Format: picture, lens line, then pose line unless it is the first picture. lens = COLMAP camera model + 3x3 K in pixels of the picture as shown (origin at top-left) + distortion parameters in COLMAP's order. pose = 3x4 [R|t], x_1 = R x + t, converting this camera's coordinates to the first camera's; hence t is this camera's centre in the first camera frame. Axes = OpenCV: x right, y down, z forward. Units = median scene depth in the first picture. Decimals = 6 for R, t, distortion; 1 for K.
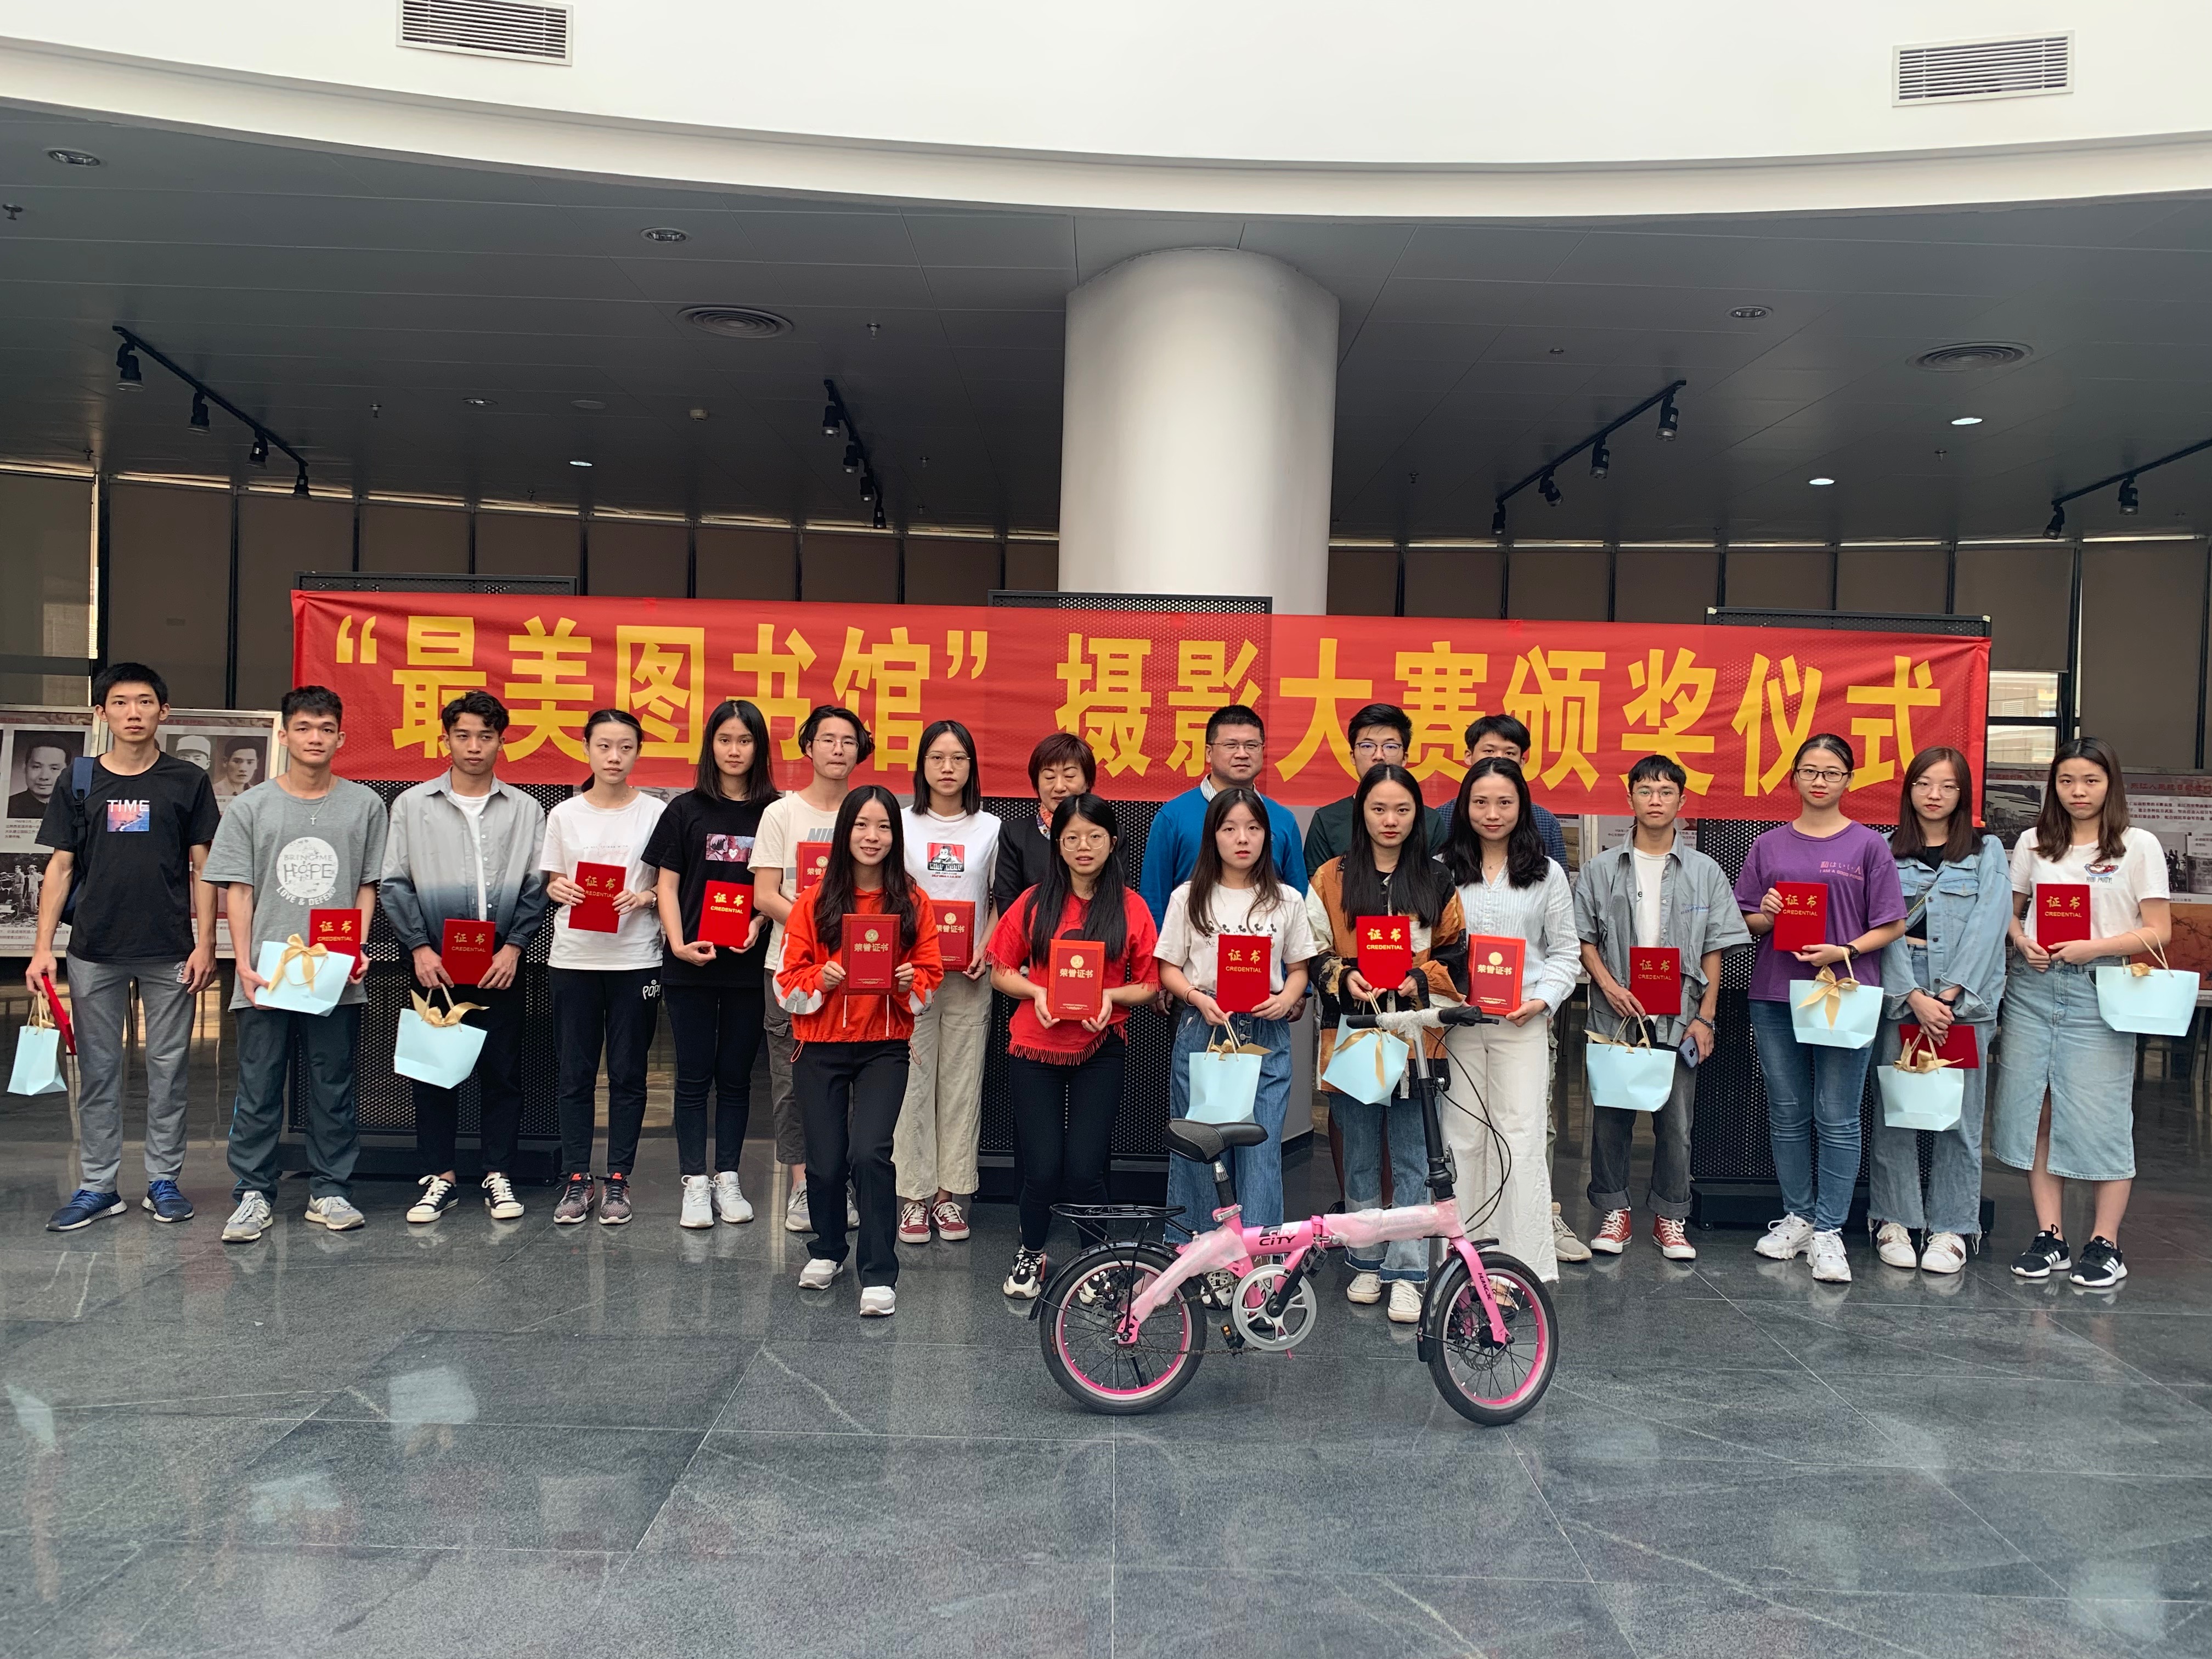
lens RADIAL K [[1672.1, 0, 1102.8], [0, 1672.1, 819.9], [0, 0, 1]] dist [0.018333, -0.012959]
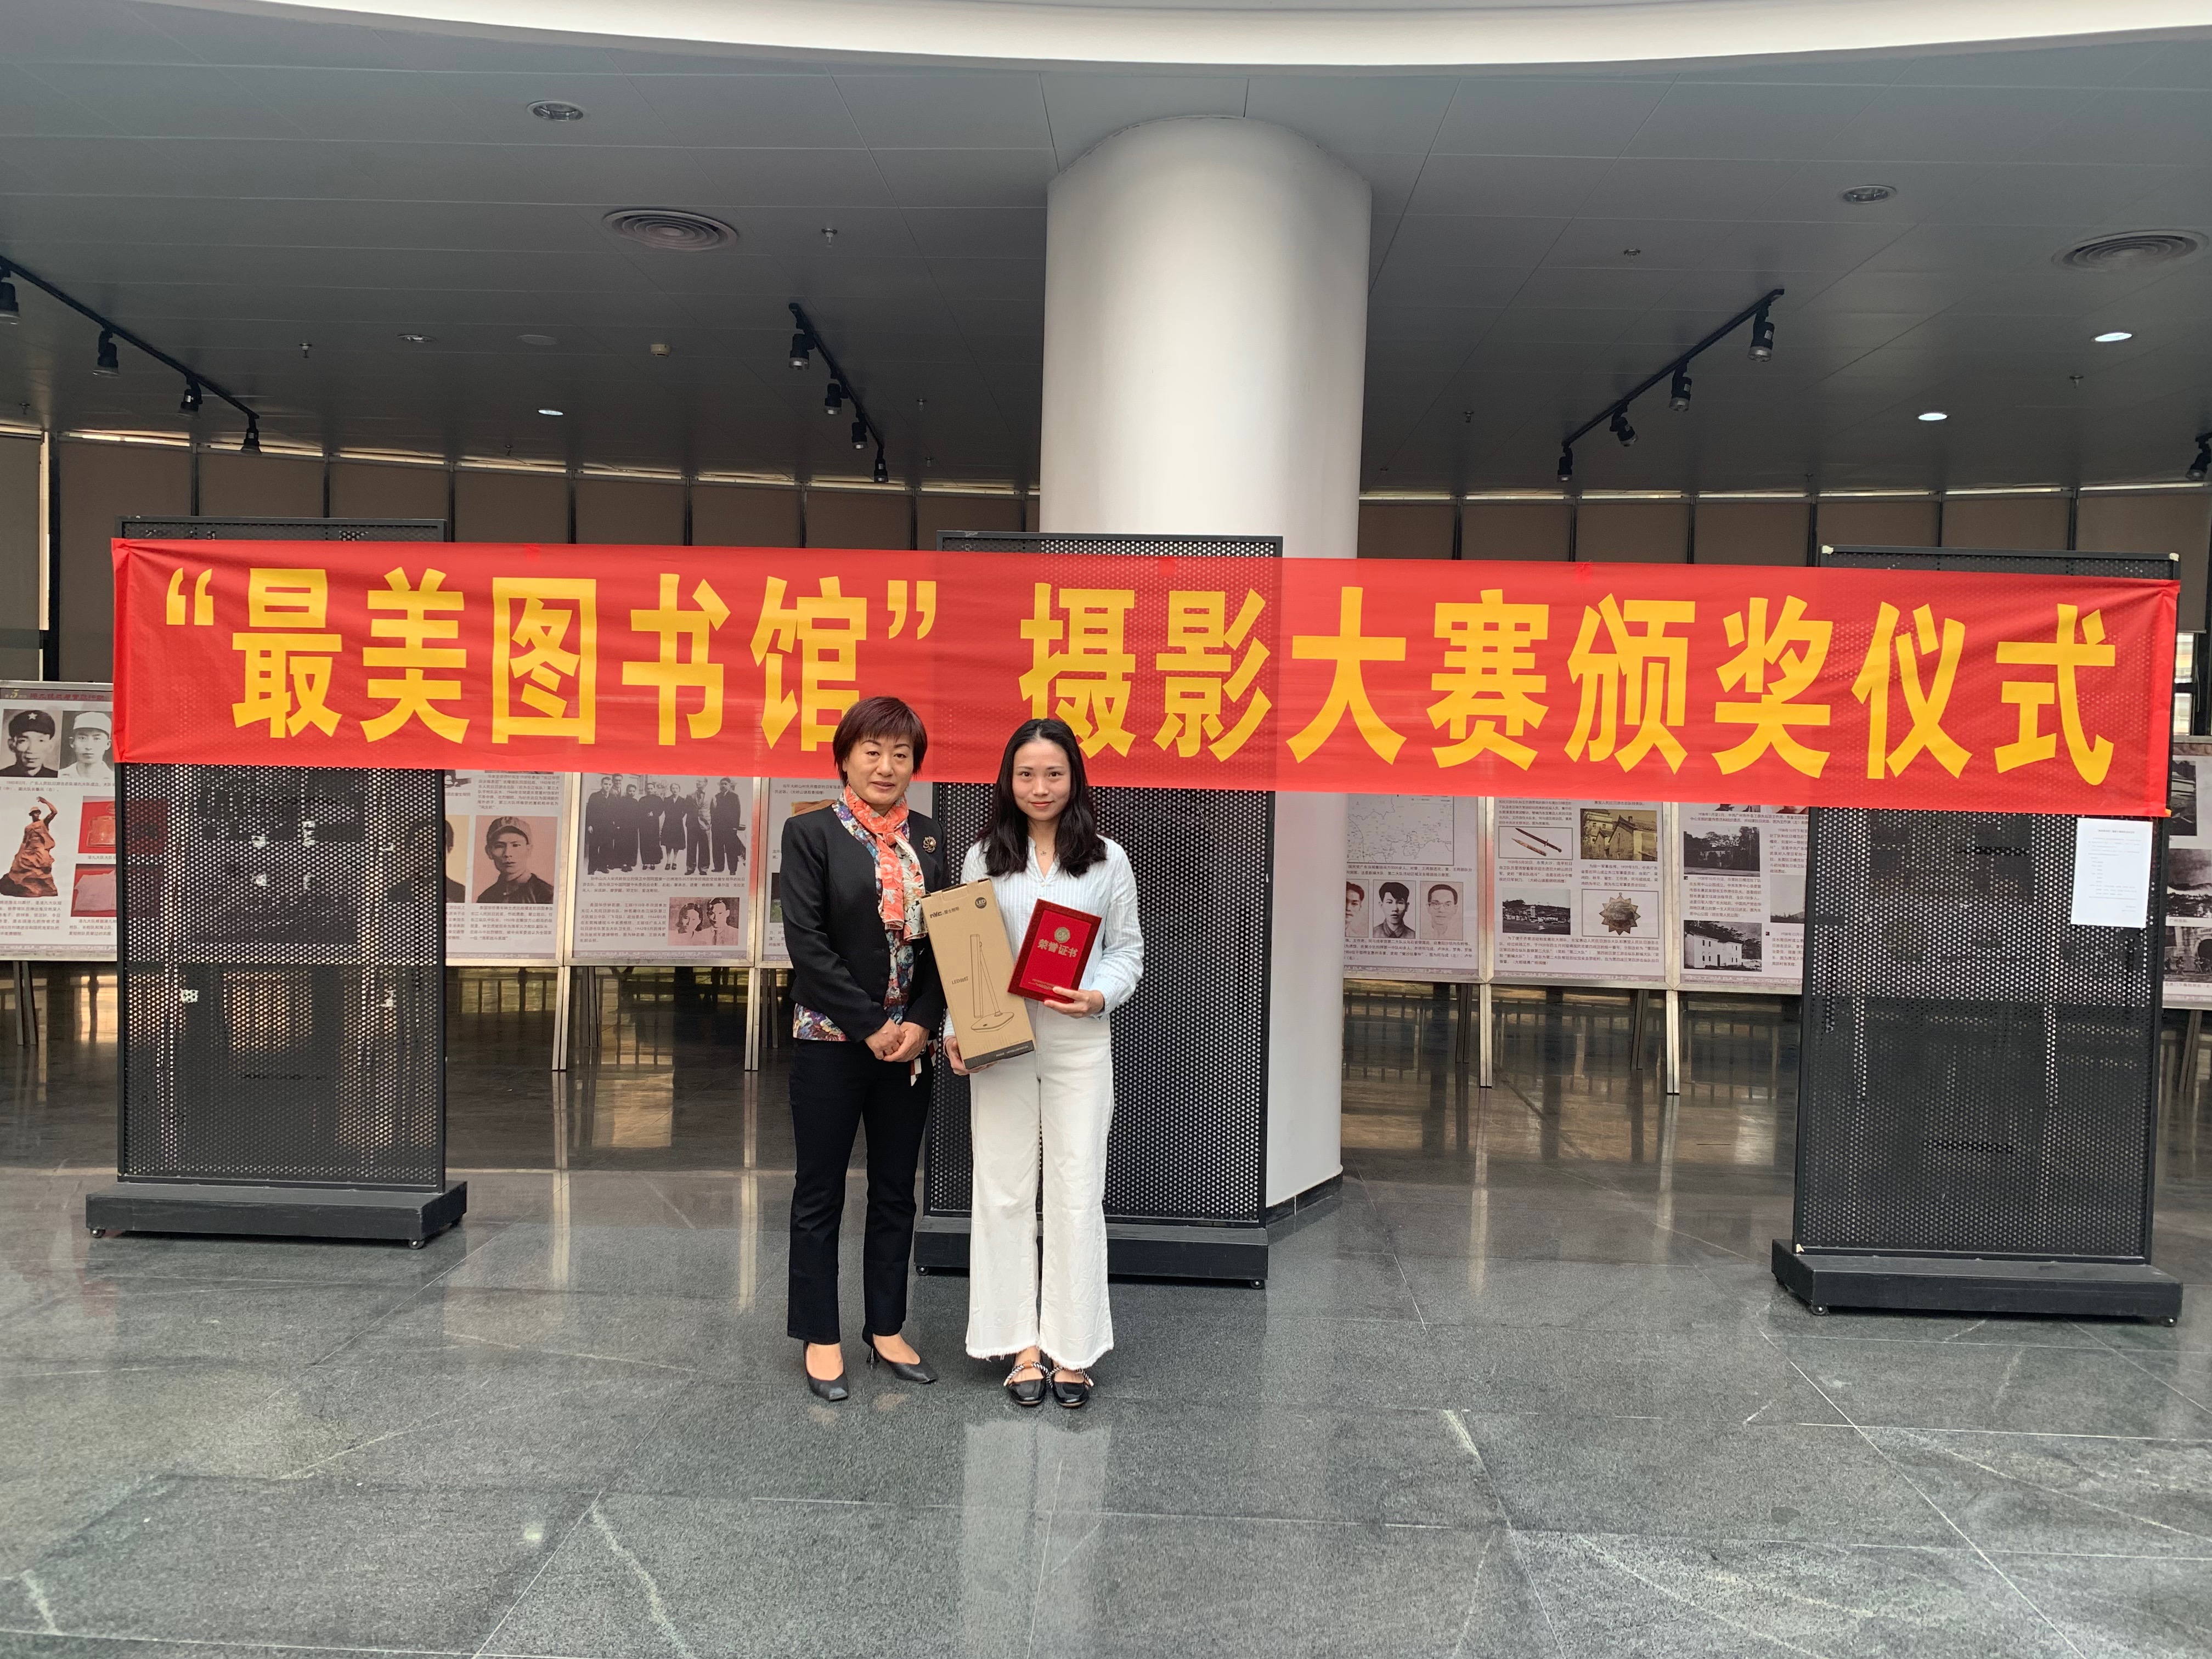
lens RADIAL K [[1671.7, 0, 1114.7], [0, 1671.7, 808.5], [0, 0, 1]] dist [0.008791, -0.002886]
pose [[0.999471, -0.002368, -0.032427, 0.045653], [0.002674, 0.999952, 0.009406, -0.008507], [0.032403, -0.009488, 0.999430, 0.180414]]
